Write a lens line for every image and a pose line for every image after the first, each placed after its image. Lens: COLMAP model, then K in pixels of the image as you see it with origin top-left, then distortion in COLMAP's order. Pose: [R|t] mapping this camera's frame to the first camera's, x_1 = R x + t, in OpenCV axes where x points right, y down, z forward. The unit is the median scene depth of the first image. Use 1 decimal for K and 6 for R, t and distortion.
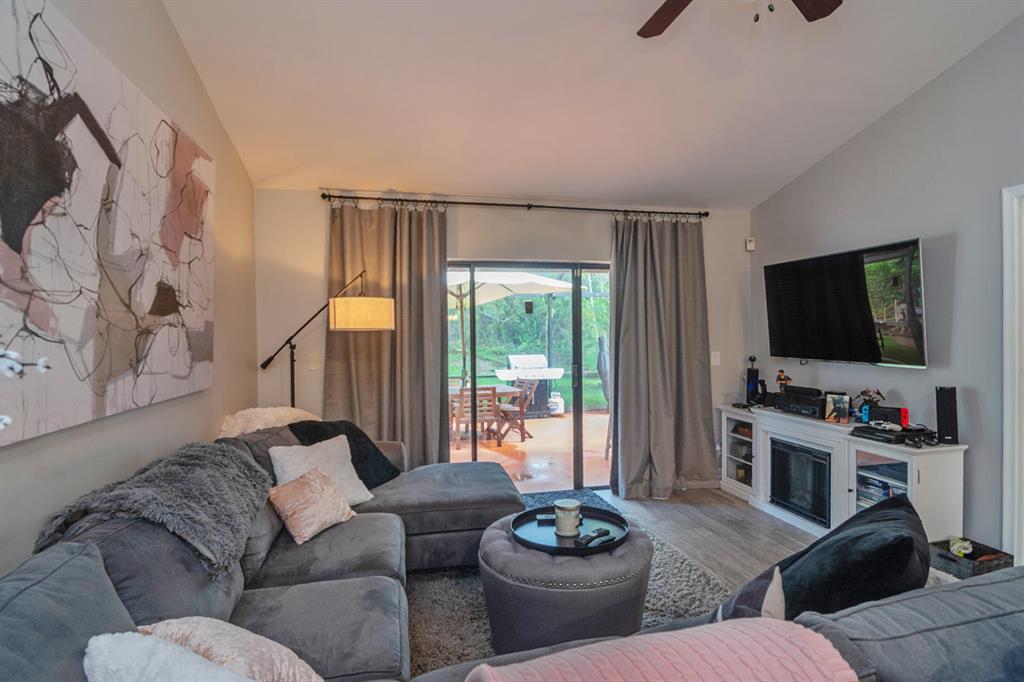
lens RADIAL K [[517.6, 0, 517.1], [0, 517.6, 339.4], [0, 0, 1]] dist [0.002715, -0.003810]
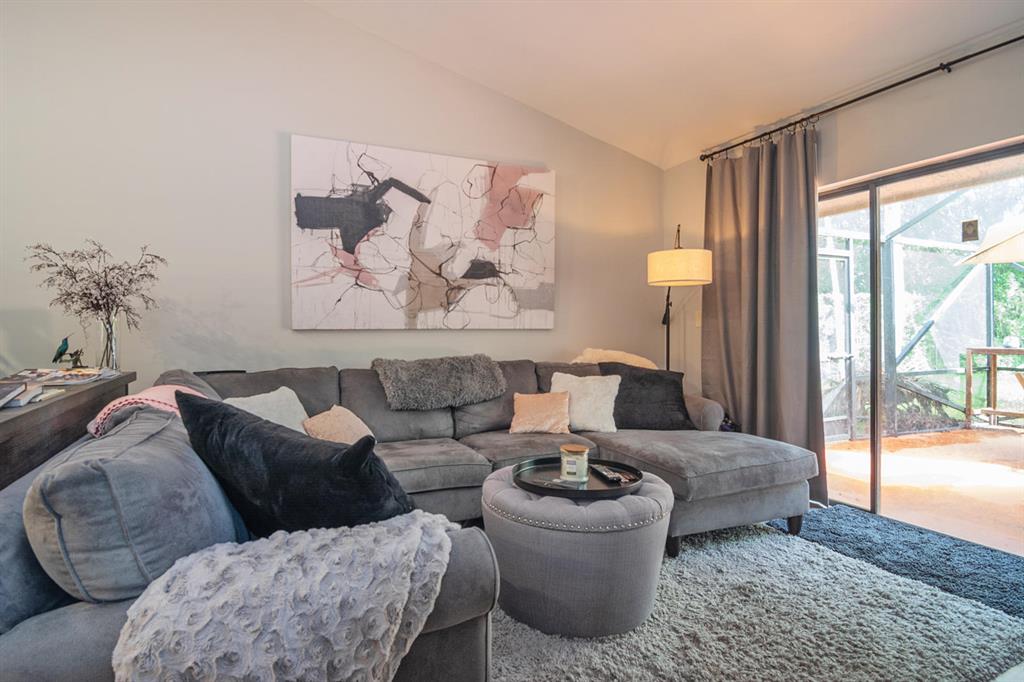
lens RADIAL K [[517.6, 0, 510.0], [0, 517.6, 331.3], [0, 0, 1]] dist [0.002715, -0.003810]
pose [[0.204946, 0.026071, -0.978426, 0.731523], [-0.010697, 0.999645, 0.024396, 0.060475], [0.978715, 0.005466, 0.205152, 0.538454]]
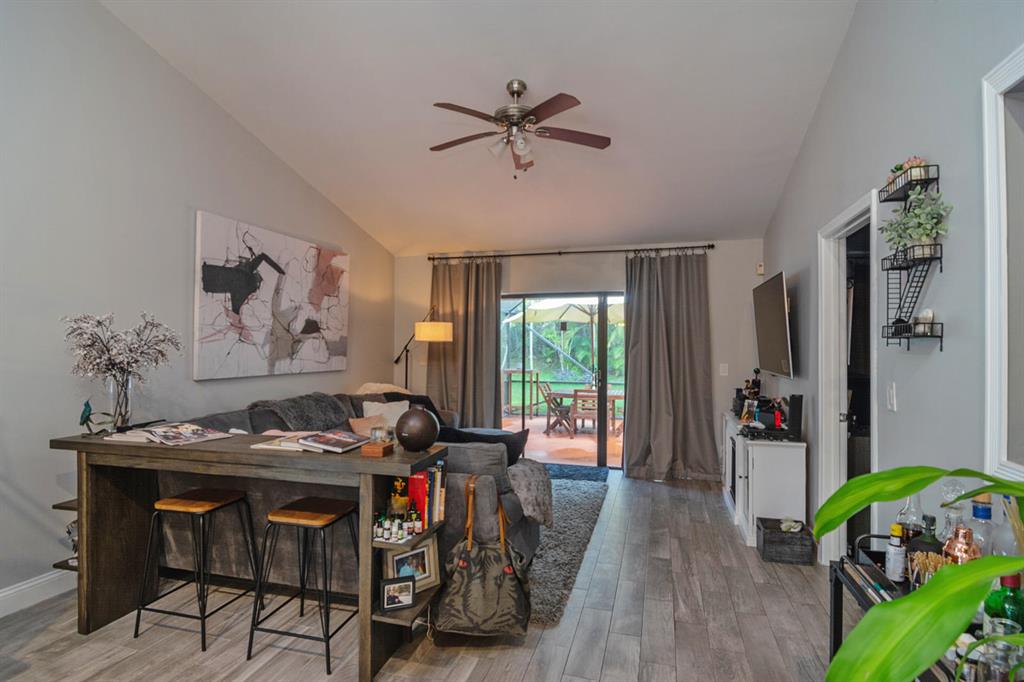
lens RADIAL K [[517.6, 0, 506.3], [0, 517.6, 342.5], [0, 0, 1]] dist [0.002715, -0.003810]
pose [[0.873036, 0.012653, -0.487491, 0.818603], [-0.020682, 0.999725, -0.011090, -0.001599], [0.487216, 0.019764, 0.873058, -0.380094]]
